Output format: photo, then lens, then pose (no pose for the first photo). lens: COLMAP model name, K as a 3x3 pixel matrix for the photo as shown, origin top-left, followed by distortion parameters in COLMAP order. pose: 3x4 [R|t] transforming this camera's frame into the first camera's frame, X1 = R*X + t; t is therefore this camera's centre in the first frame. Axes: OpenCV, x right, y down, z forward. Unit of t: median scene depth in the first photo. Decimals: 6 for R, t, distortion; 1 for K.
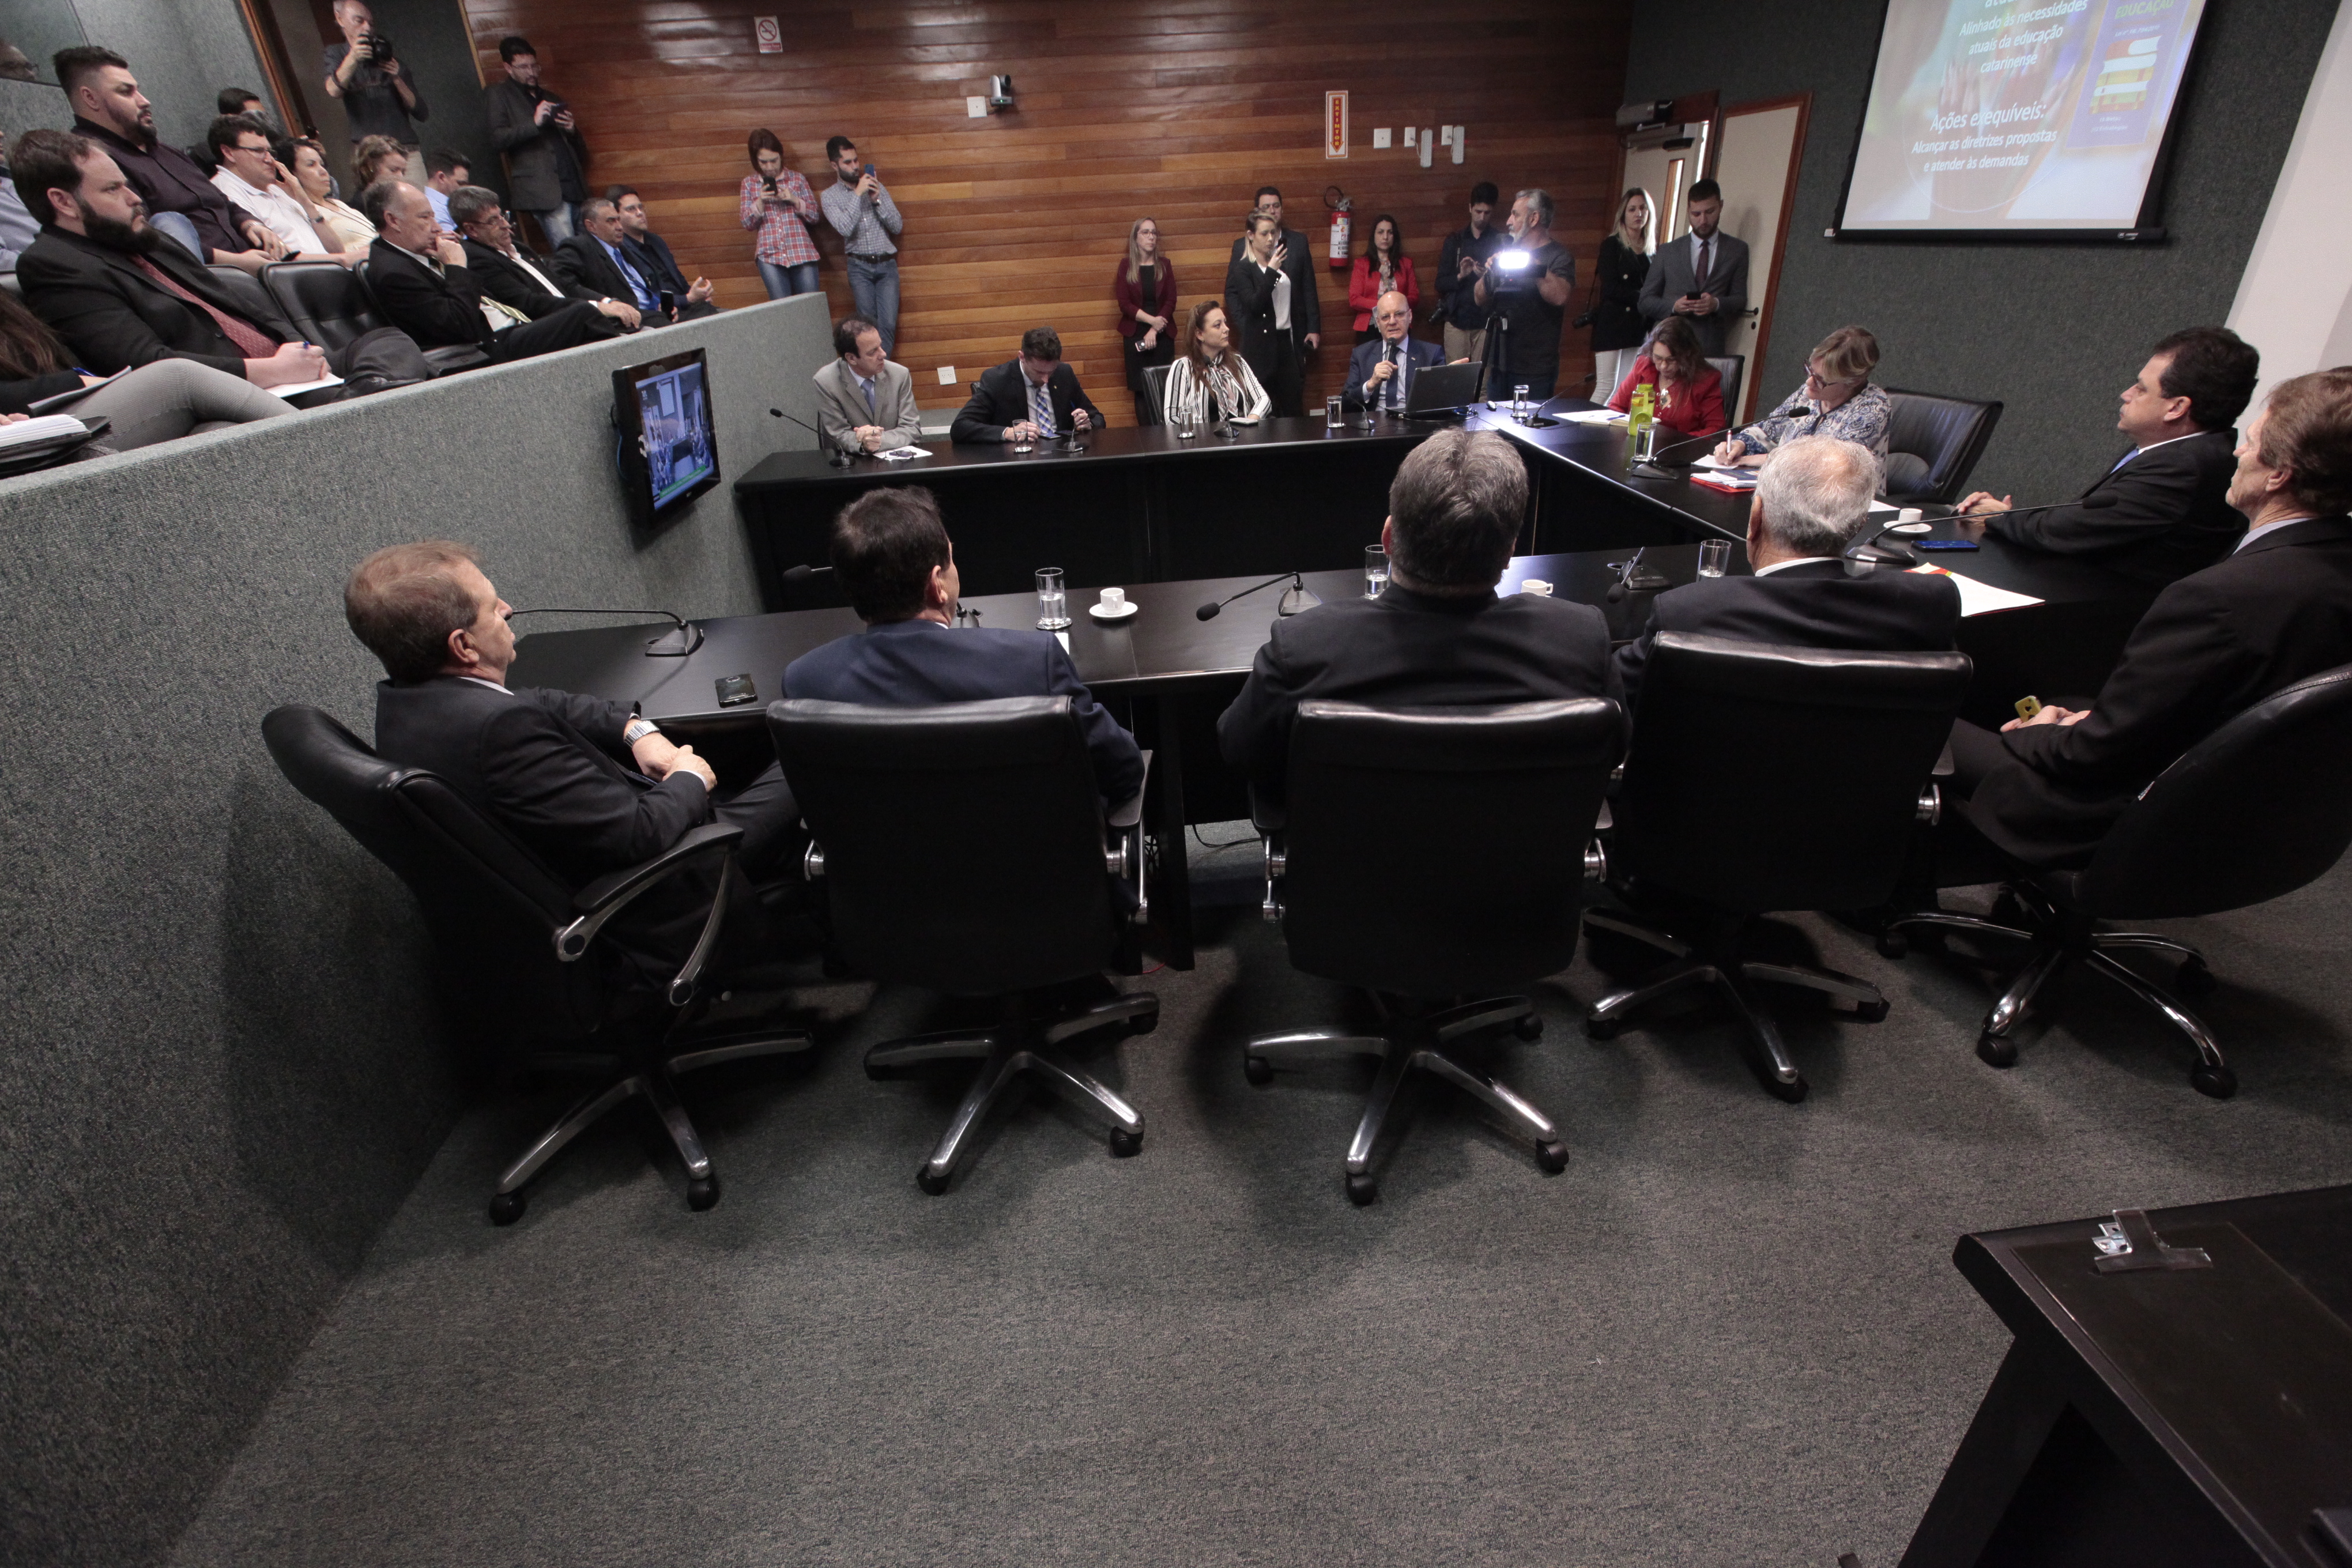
lens RADIAL K [[1067.8, 0, 1188.2], [0, 1067.8, 793.9], [0, 0, 1]] dist [-0.033595, 0.008178]
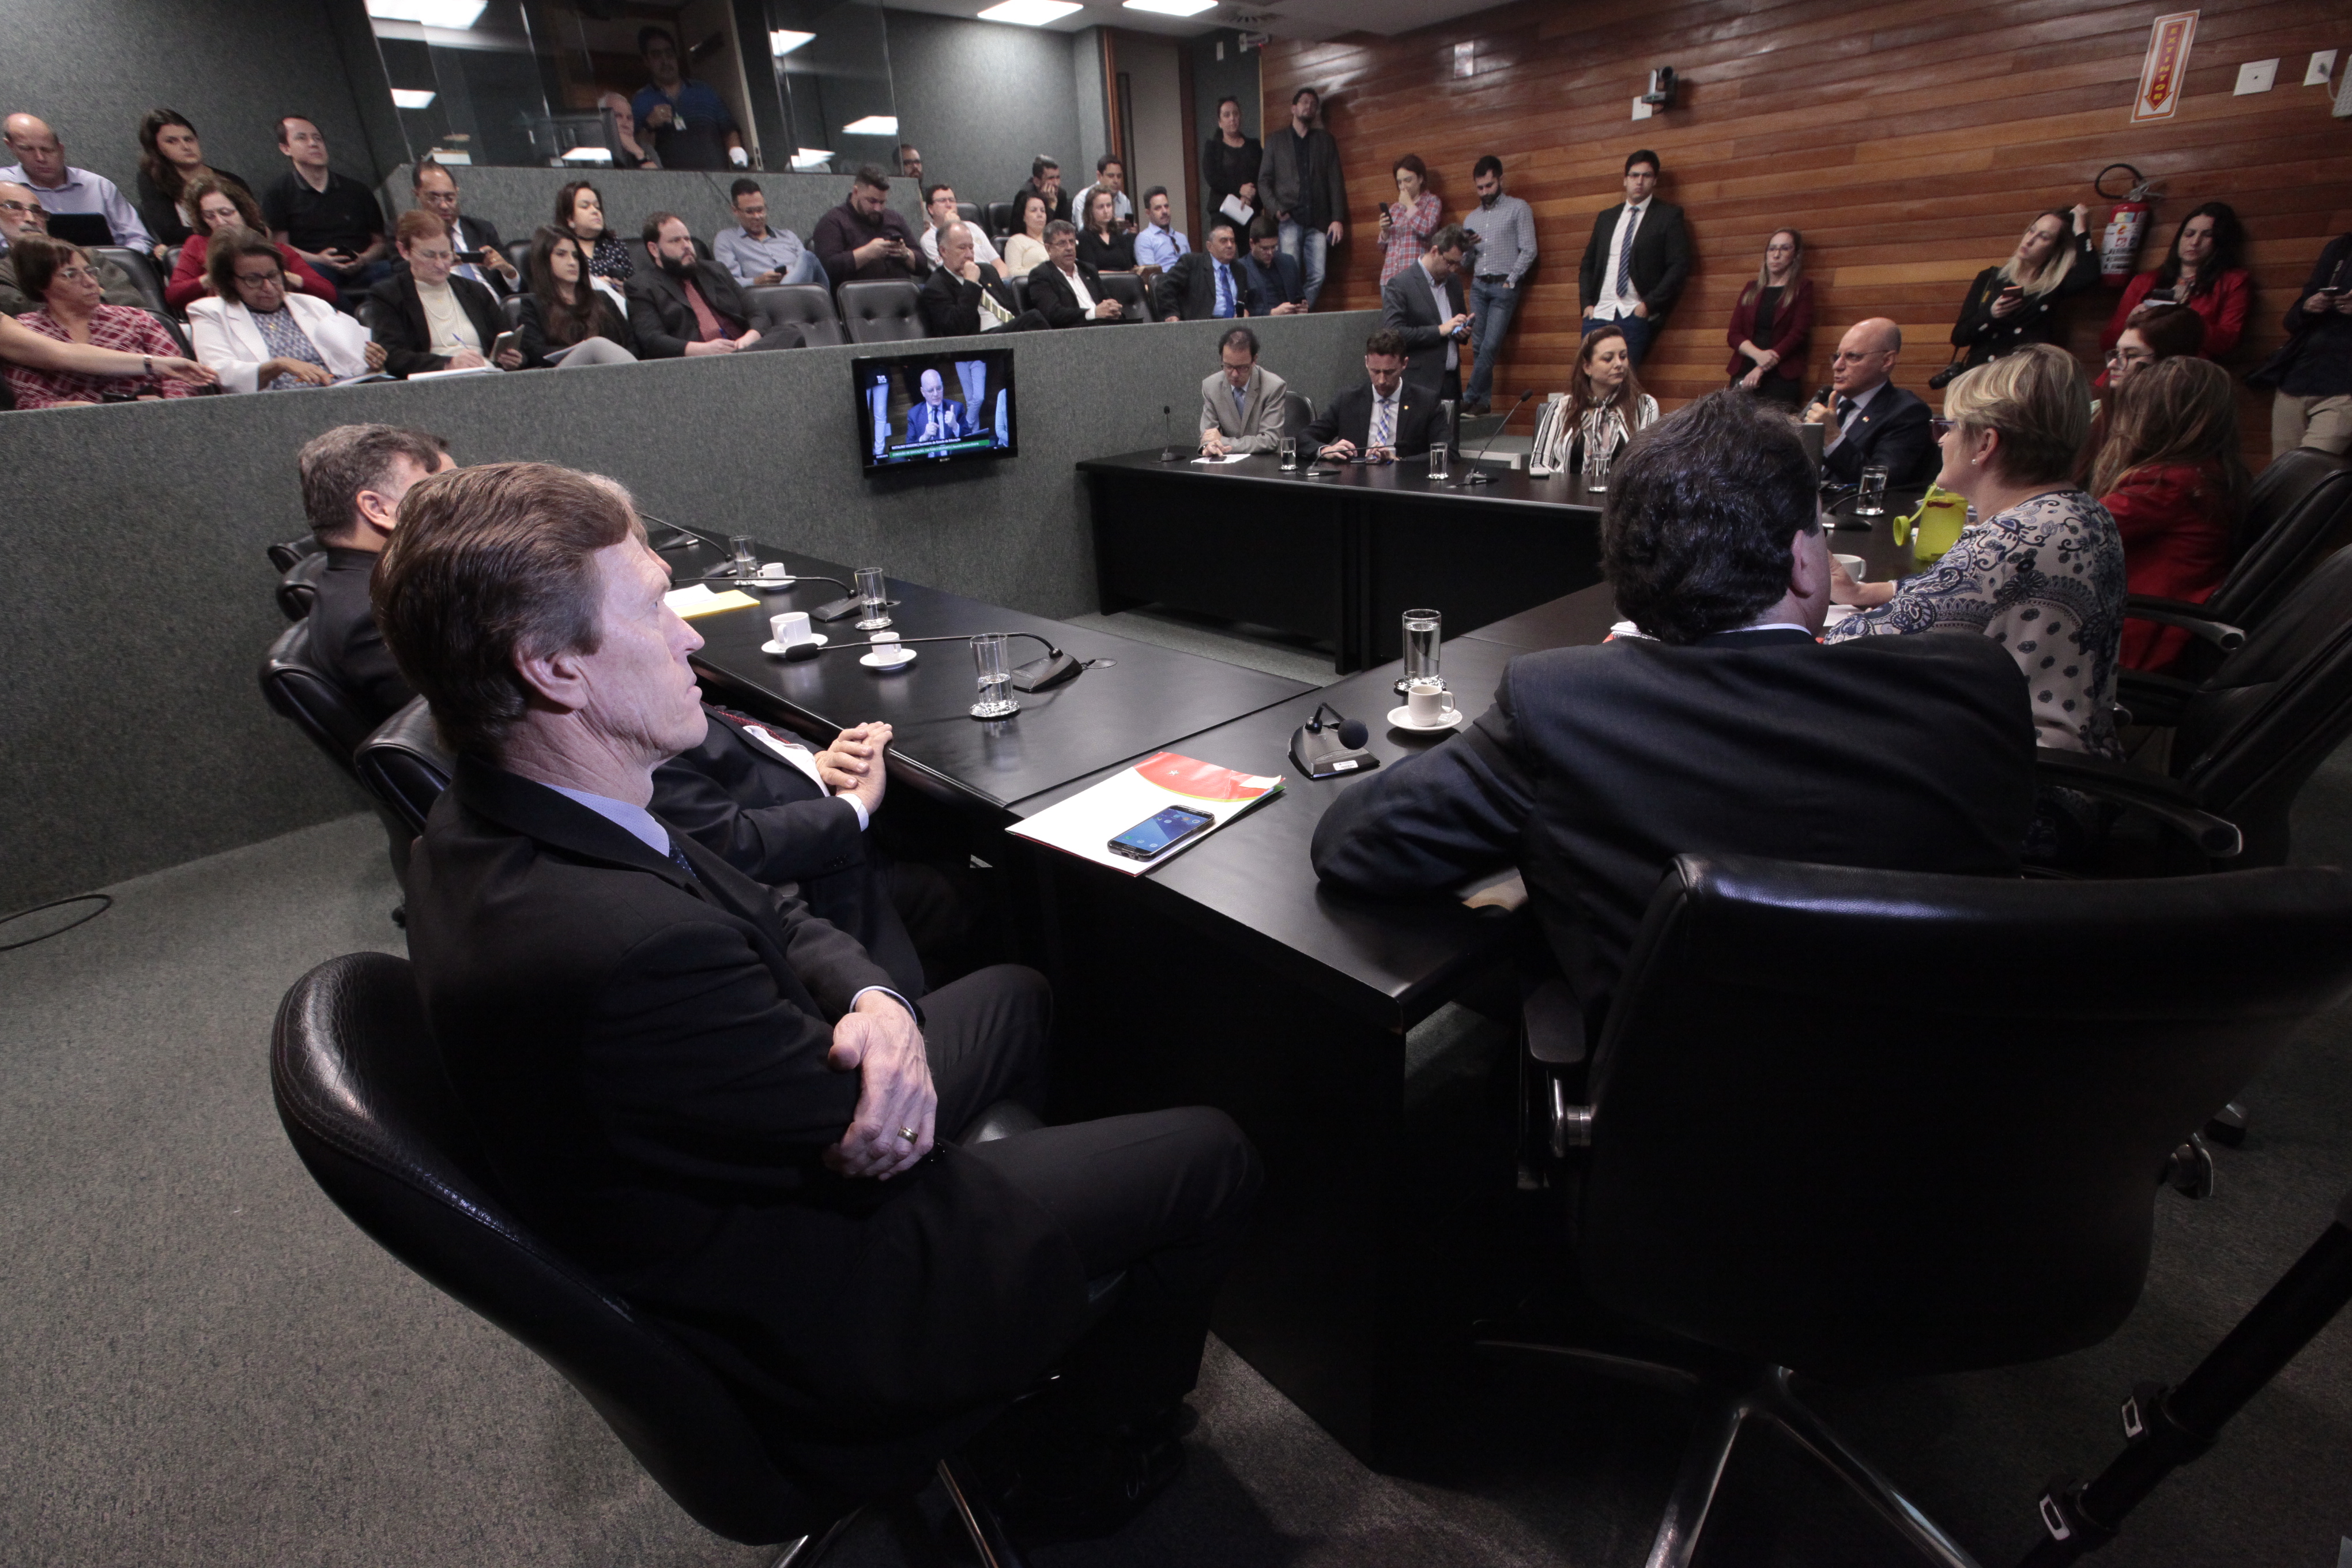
lens RADIAL K [[1067.8, 0, 1180.2], [0, 1067.8, 798.2], [0, 0, 1]] dist [-0.033595, 0.008178]
pose [[0.588539, 0.343564, -0.731837, 0.401561], [-0.354722, 0.923165, 0.148118, -0.104152], [0.726494, 0.172426, 0.665189, 0.221721]]
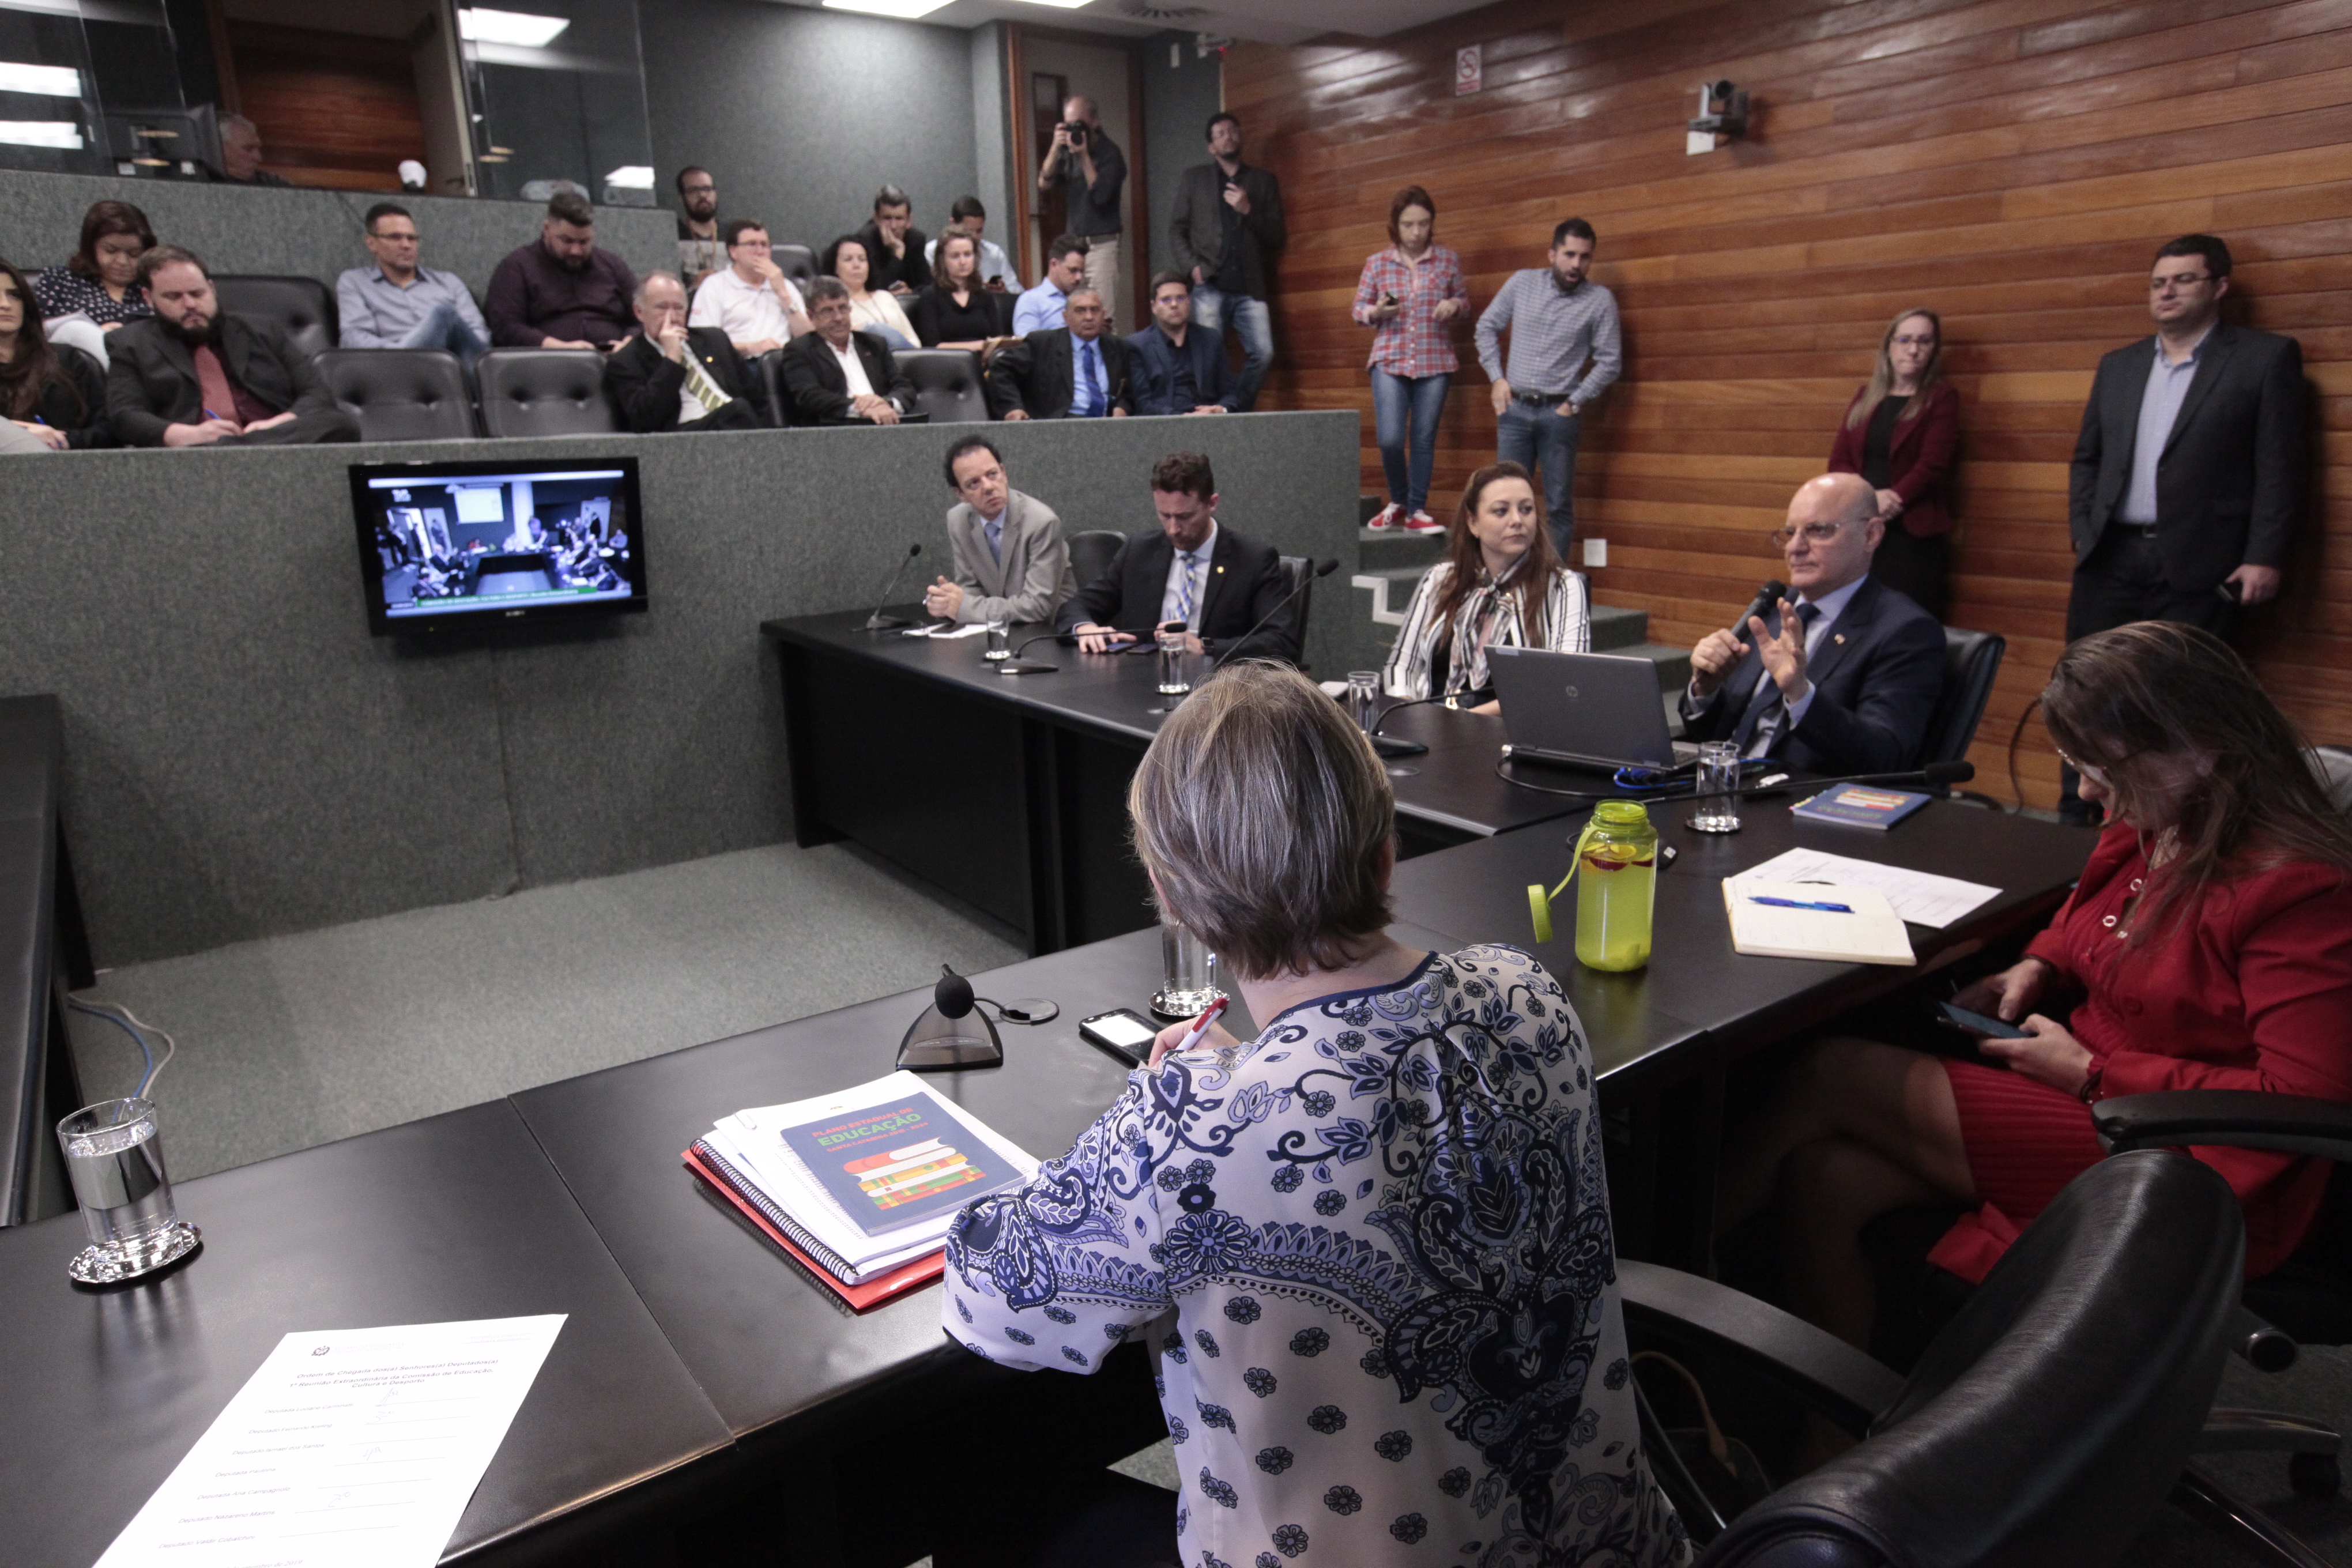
lens RADIAL K [[1485.1, 0, 1197.0], [0, 1485.1, 793.4], [0, 0, 1]] dist [-0.016217, 0.021336]
pose [[0.502385, 0.256325, -0.825777, 0.423302], [-0.409518, 0.911674, 0.033845, -0.219859], [0.761514, 0.321167, 0.562981, 0.418927]]
